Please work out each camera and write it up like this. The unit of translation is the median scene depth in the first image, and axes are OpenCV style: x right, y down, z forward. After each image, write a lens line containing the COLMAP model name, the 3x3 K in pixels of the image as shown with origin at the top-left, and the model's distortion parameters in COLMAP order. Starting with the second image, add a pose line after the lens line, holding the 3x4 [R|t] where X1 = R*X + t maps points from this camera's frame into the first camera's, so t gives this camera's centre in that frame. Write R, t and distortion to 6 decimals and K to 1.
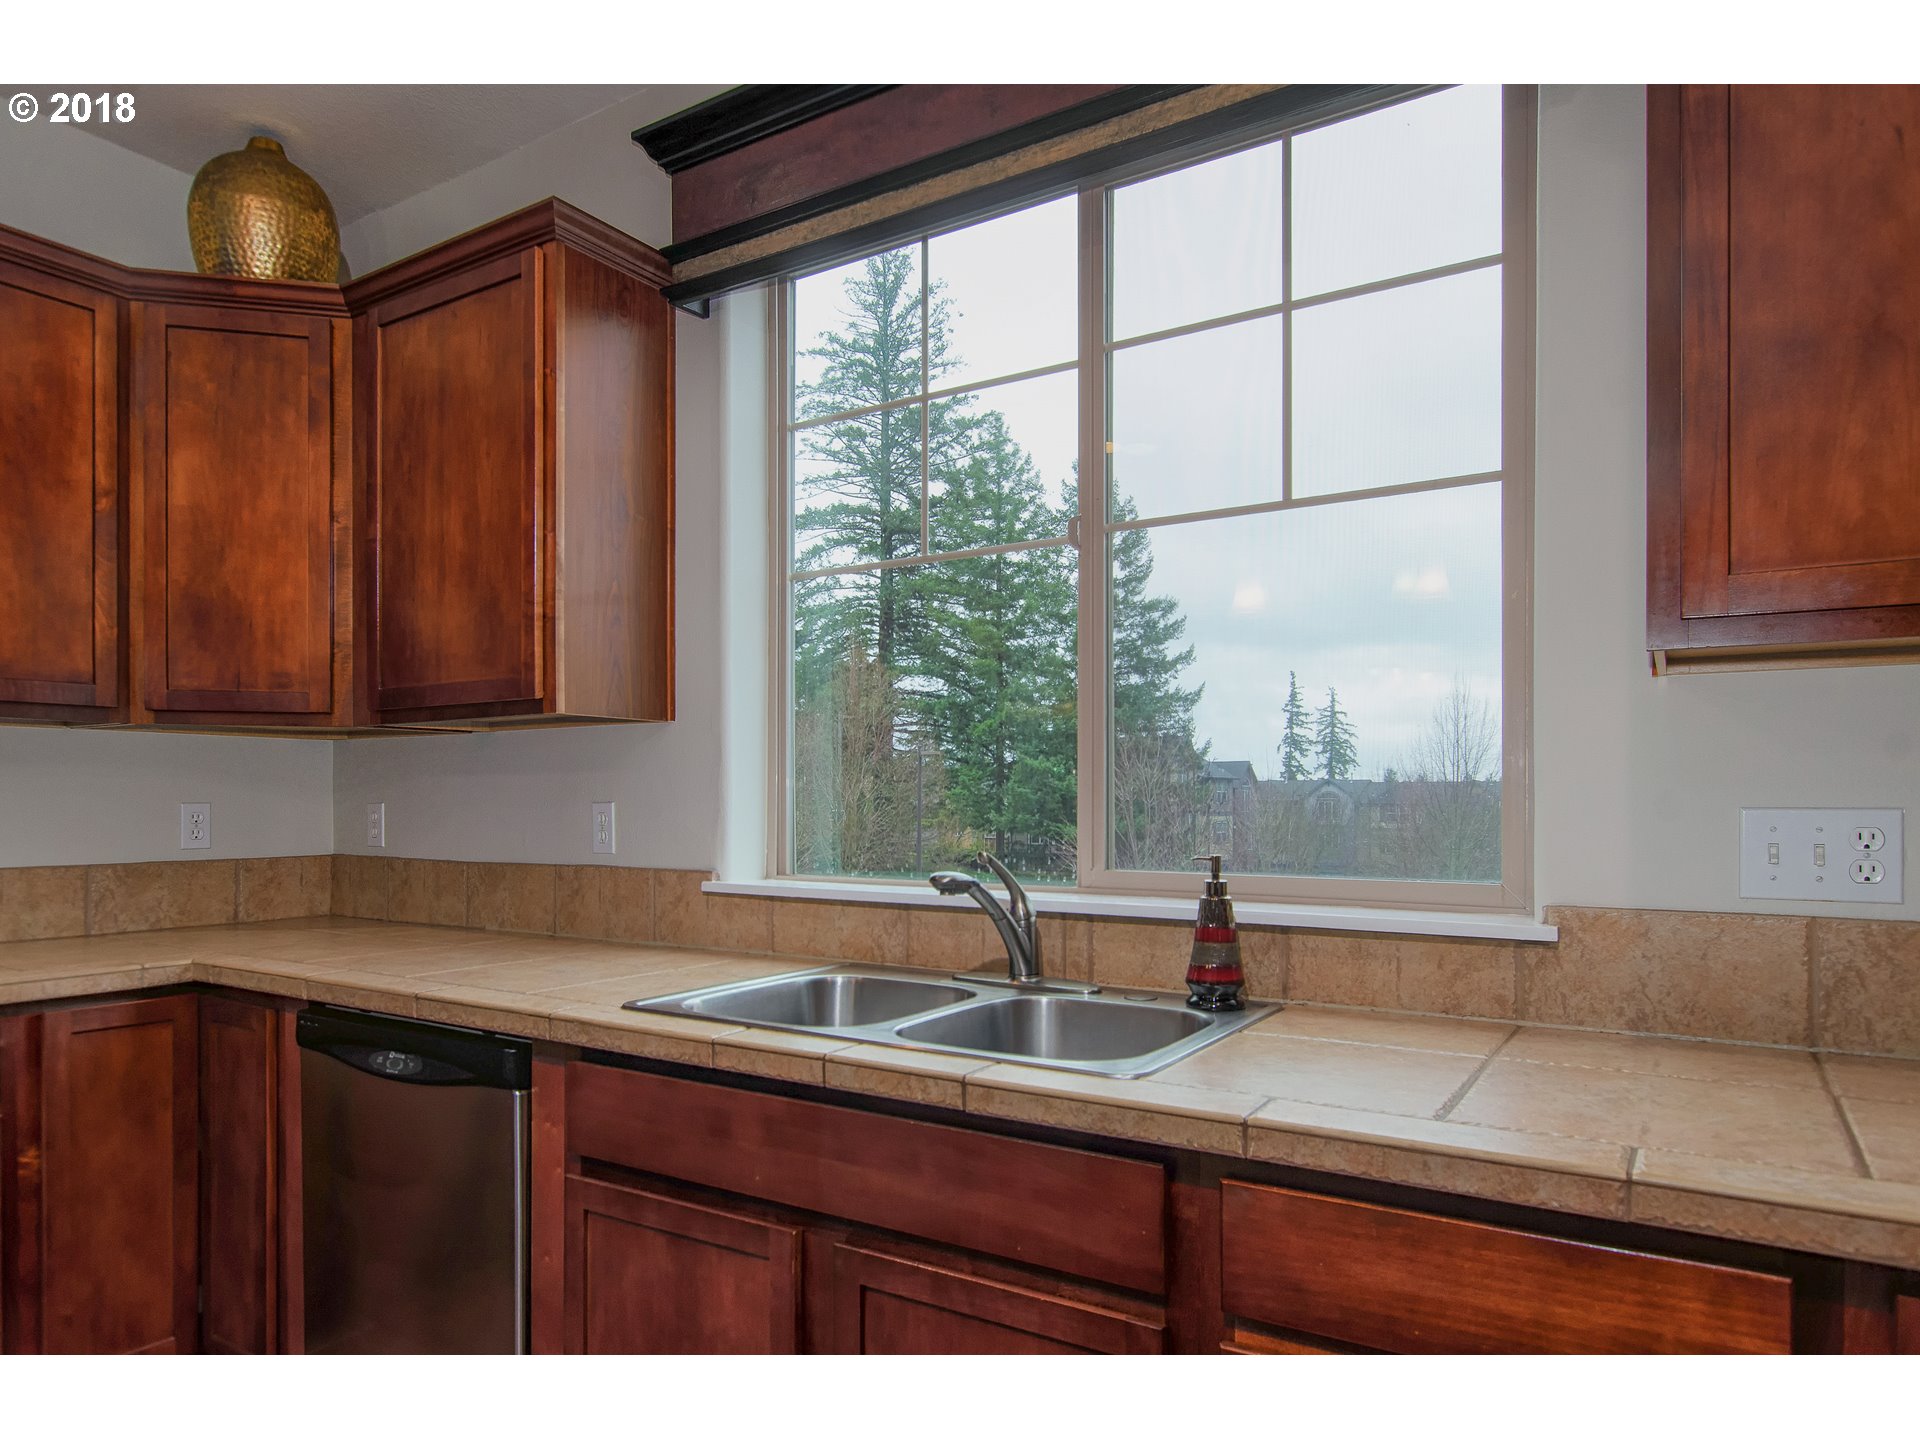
lens RADIAL K [[1178.7, 0, 942.7], [0, 1178.7, 800.6], [0, 0, 1]] dist [0.002373, -0.000534]
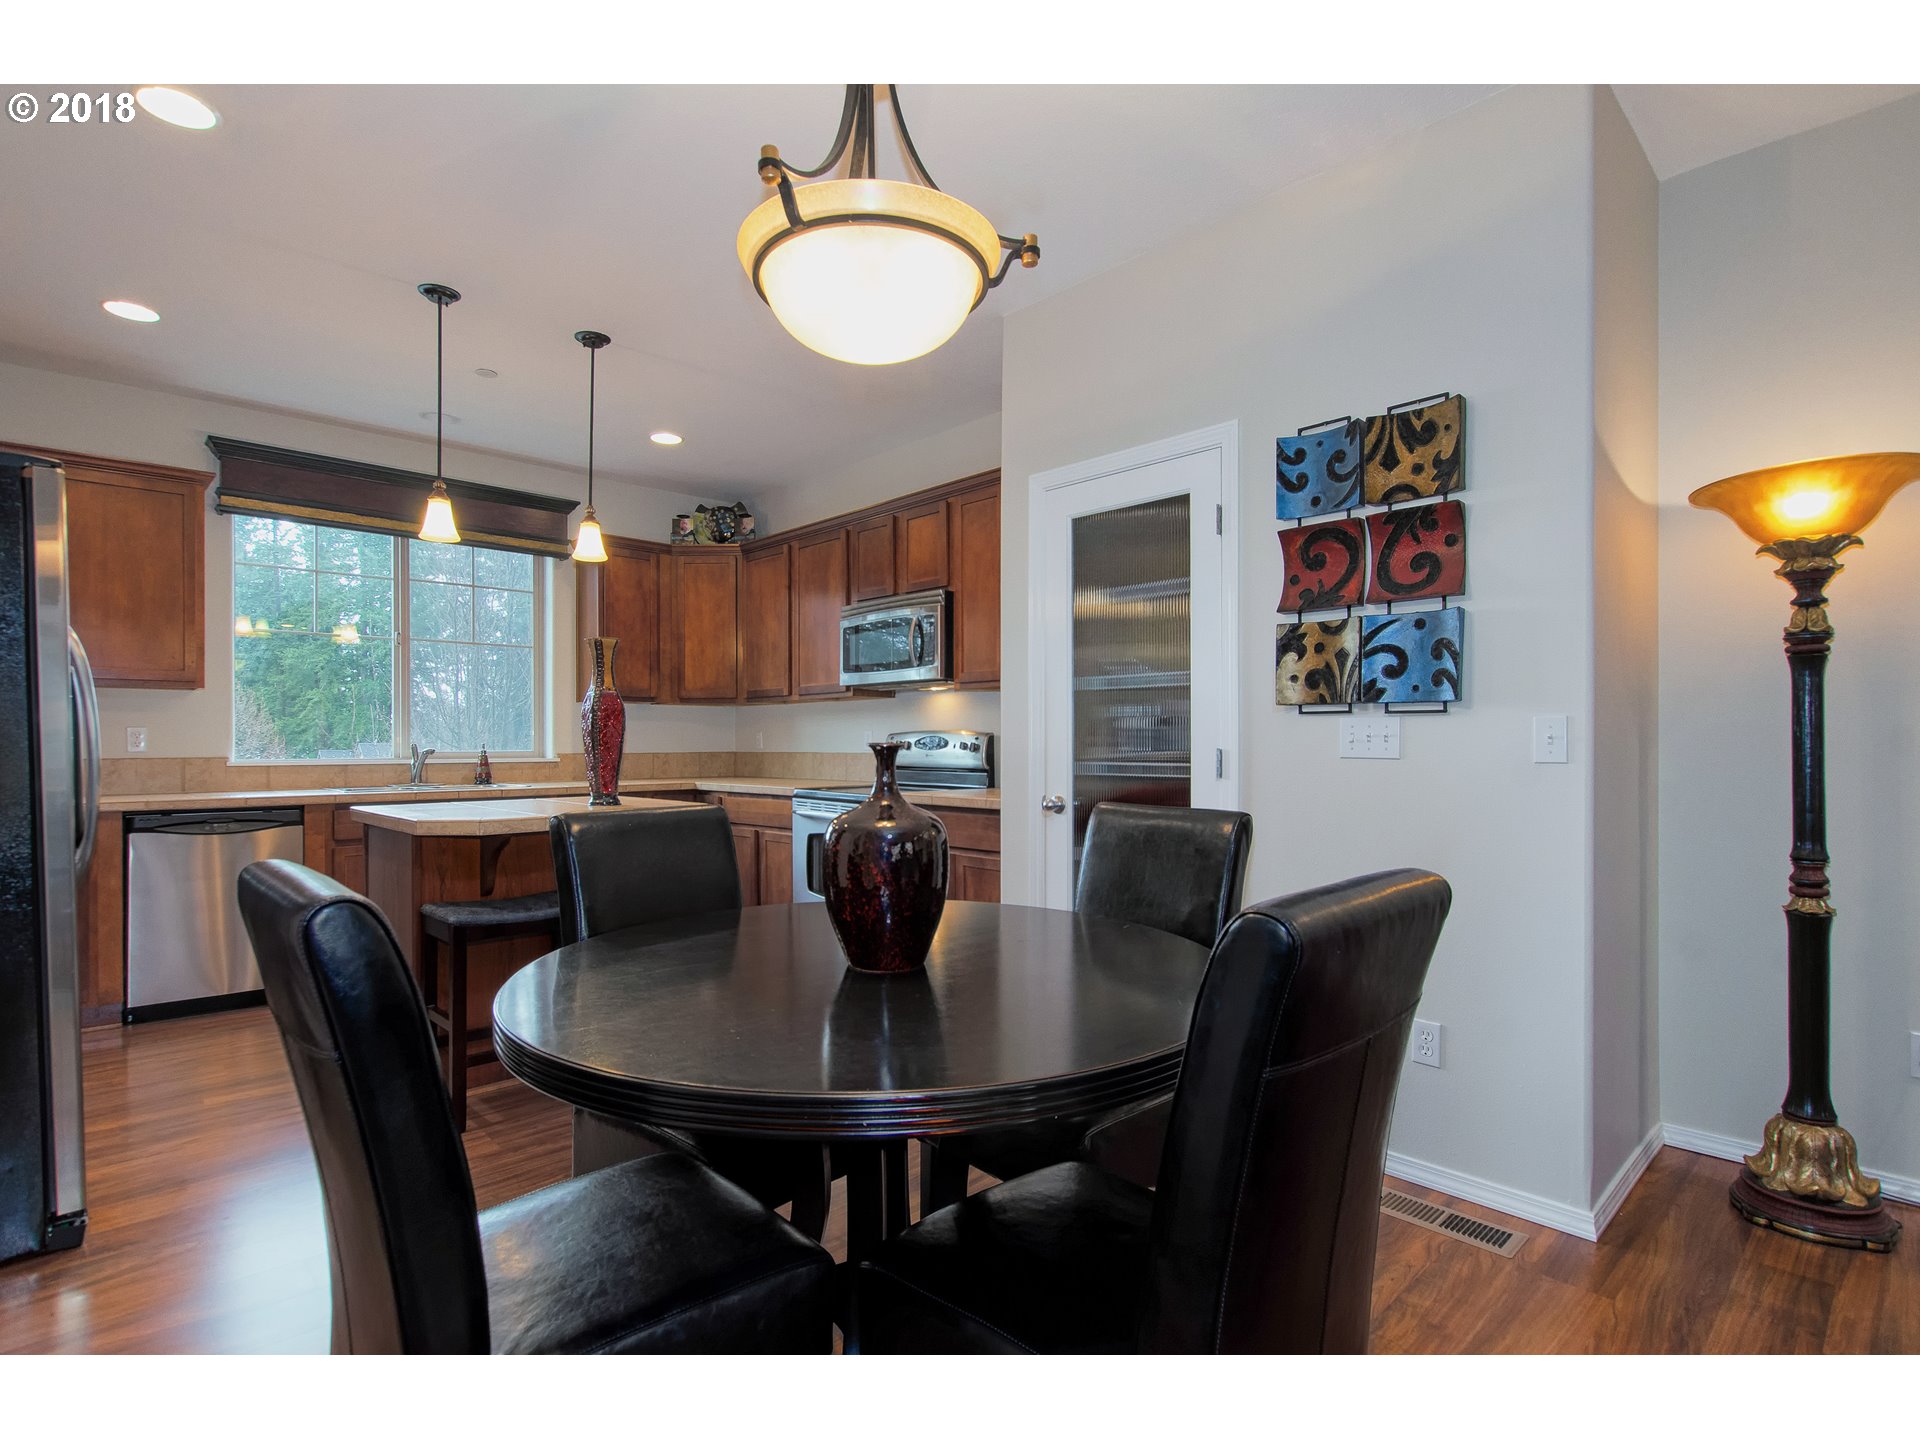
lens RADIAL K [[938.8, 0, 951.0], [0, 938.8, 748.6], [0, 0, 1]] dist [-0.002568, -0.001473]
pose [[0.242017, -0.006301, 0.970252, -1.668893], [0.003806, 0.999977, 0.005544, 0.038460], [-0.970265, 0.002351, 0.242036, -0.836899]]
